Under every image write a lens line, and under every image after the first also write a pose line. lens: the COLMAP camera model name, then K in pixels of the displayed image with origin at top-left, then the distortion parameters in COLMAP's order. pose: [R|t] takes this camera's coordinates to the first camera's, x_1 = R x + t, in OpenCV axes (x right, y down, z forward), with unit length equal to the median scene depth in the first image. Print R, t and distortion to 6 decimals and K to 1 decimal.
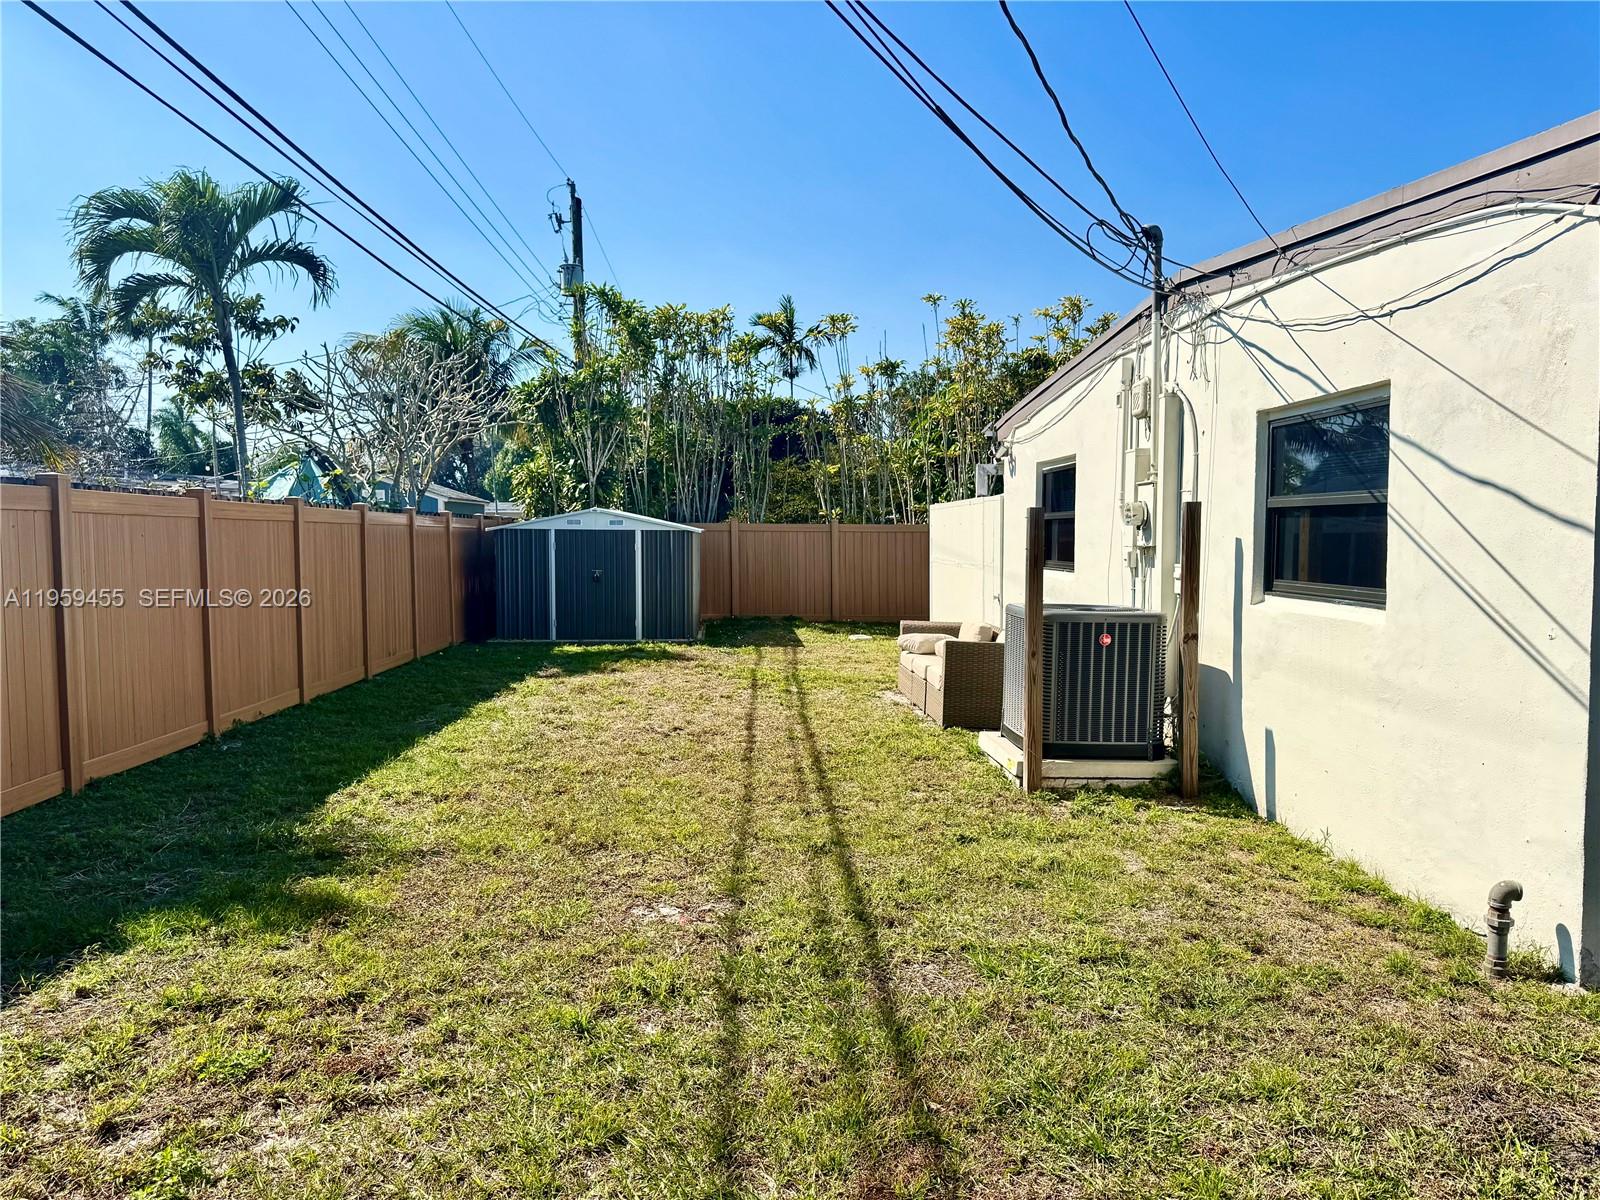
lens RADIAL K [[1090.6, 0, 800.0], [0, 1090.6, 600.0], [0, 0, 1]] dist [-0.001510, -0.002200]
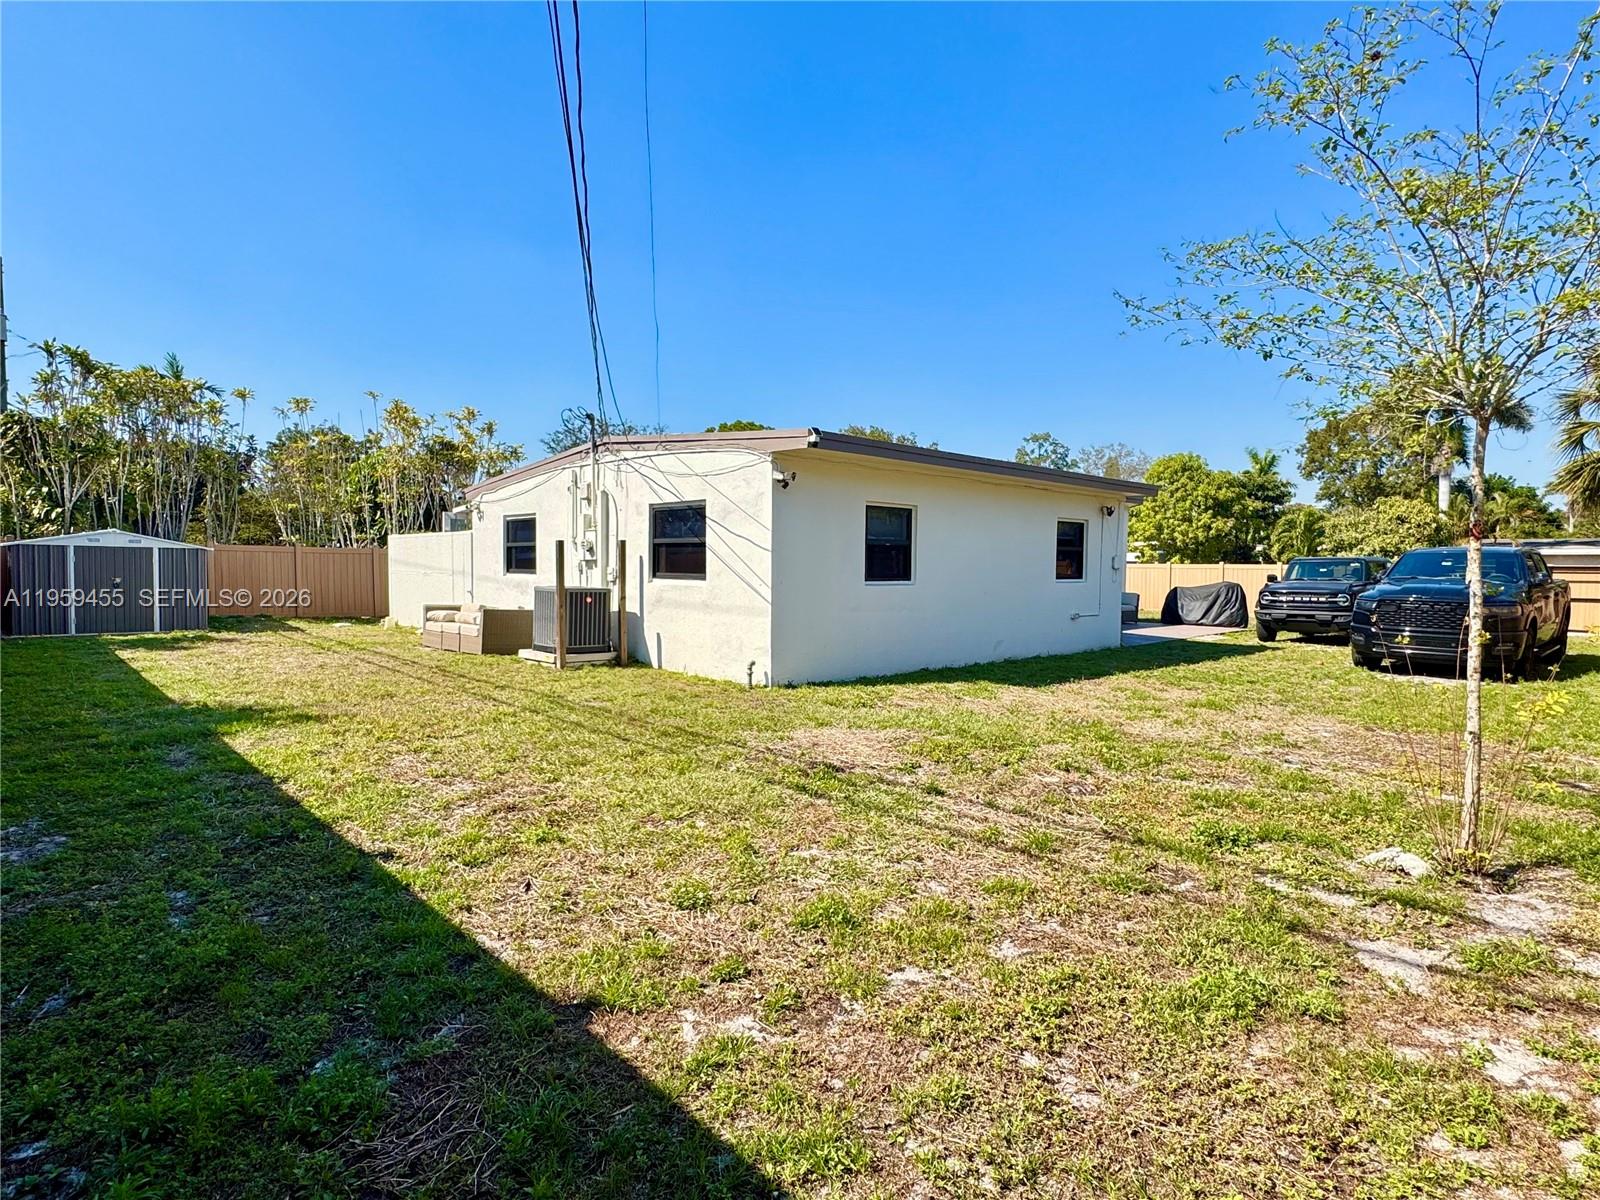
lens RADIAL K [[834.6, 0, 800.0], [0, 834.6, 600.0], [0, 0, 1]] dist [0.000716, 0.000477]
pose [[0.743629, -0.020159, 0.668288, -0.546302], [0.030109, 0.999541, -0.003351, 0.055598], [-0.667914, 0.022614, 0.743895, -0.575233]]
